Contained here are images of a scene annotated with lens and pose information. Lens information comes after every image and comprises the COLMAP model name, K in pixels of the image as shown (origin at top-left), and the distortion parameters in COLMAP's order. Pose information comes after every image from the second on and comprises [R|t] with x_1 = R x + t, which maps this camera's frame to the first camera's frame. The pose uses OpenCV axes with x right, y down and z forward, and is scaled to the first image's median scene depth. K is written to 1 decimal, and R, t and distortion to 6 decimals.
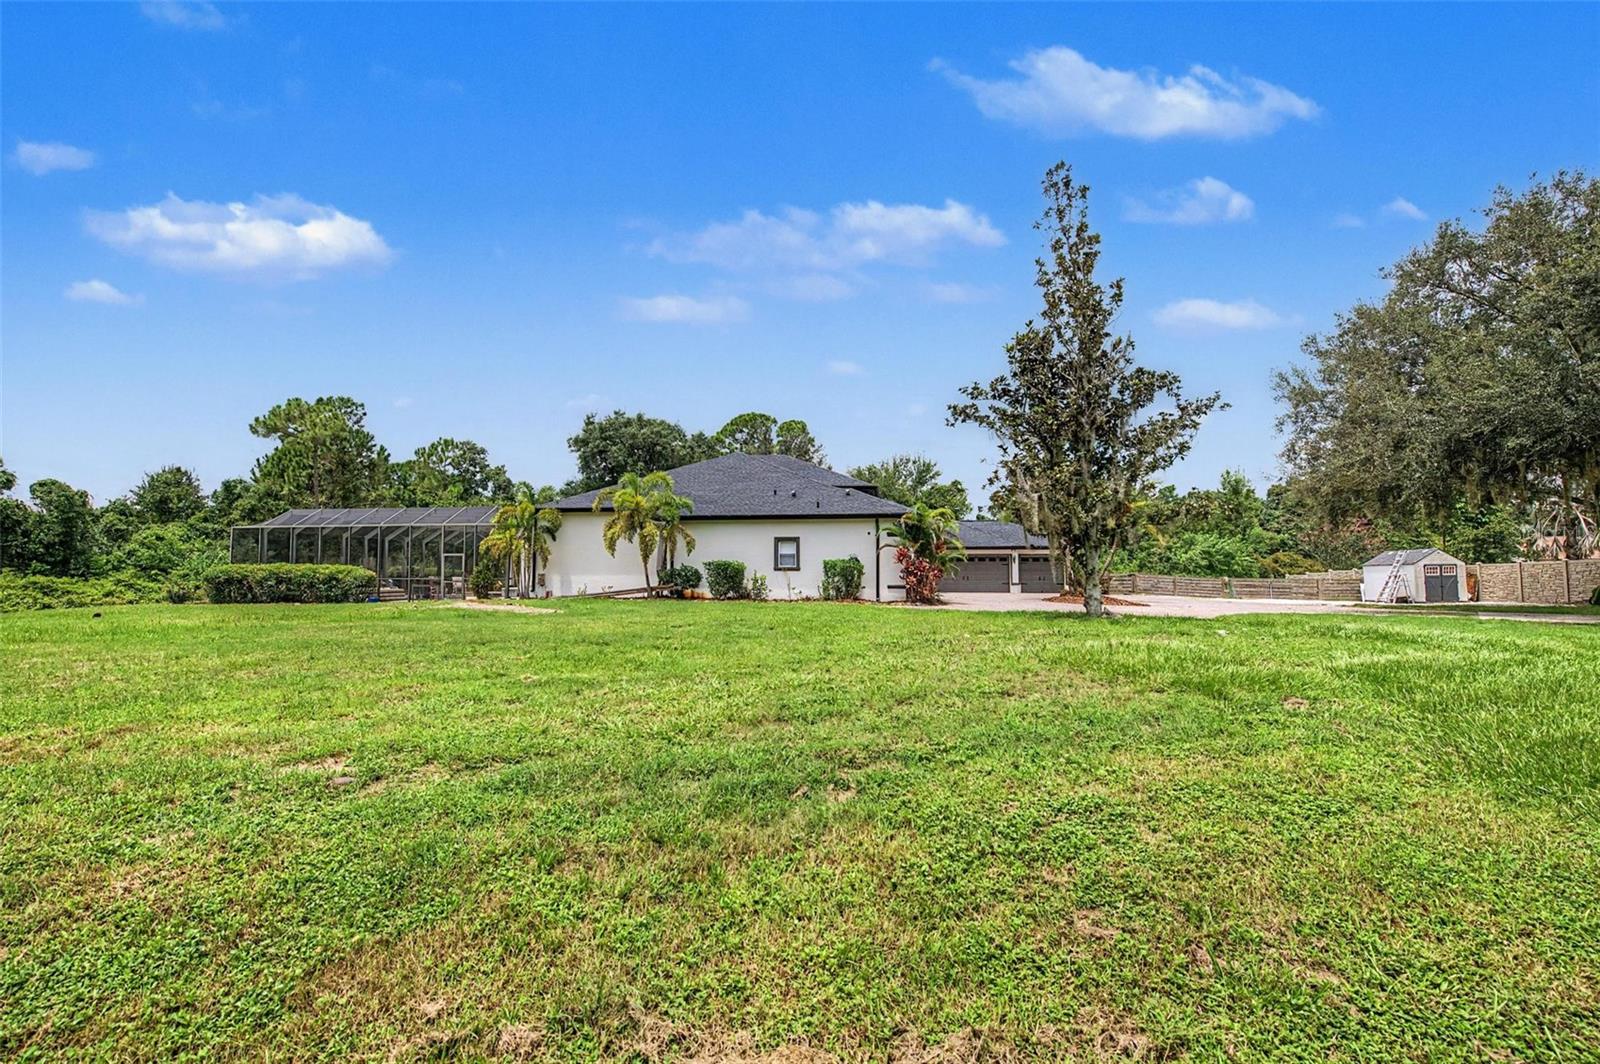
lens RADIAL K [[625.8, 0, 801.0], [0, 625.8, 529.8], [0, 0, 1]] dist [0.003429, -0.002967]
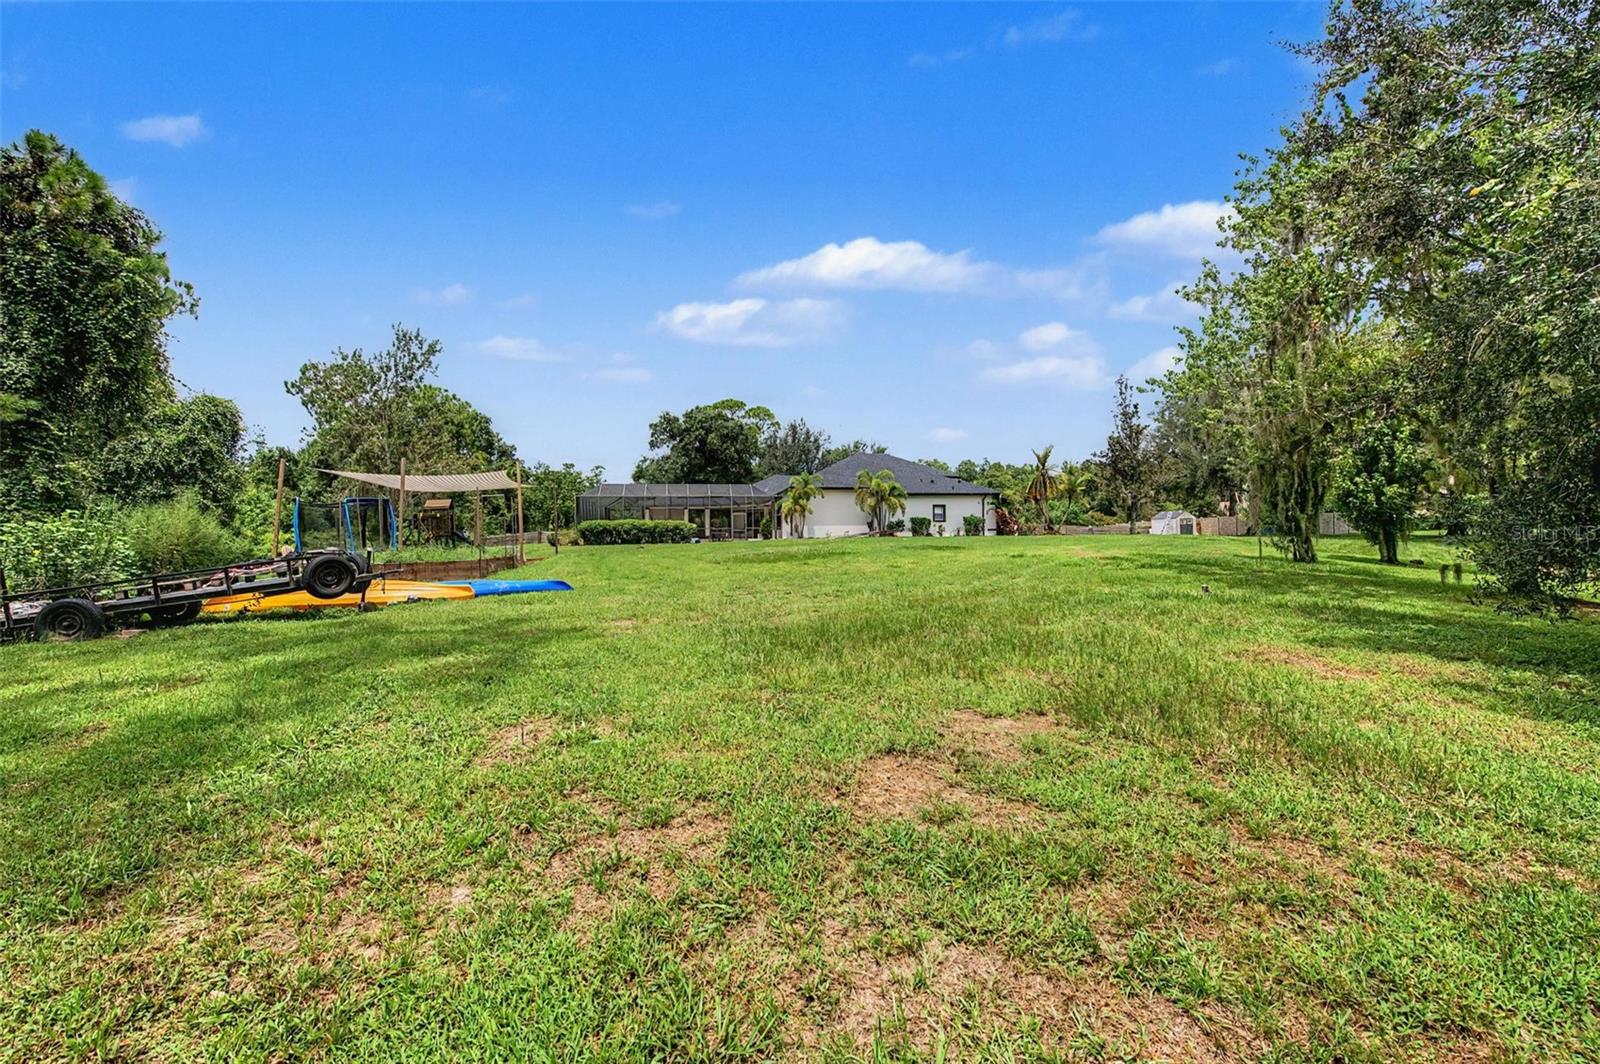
lens RADIAL K [[625.8, 0, 801.0], [0, 625.8, 529.8], [0, 0, 1]] dist [0.003429, -0.002967]
pose [[0.957979, -0.008953, 0.286700, -0.909097], [-0.009505, 0.997973, 0.062927, -0.026405], [-0.286682, -0.063008, 0.955952, -0.693329]]
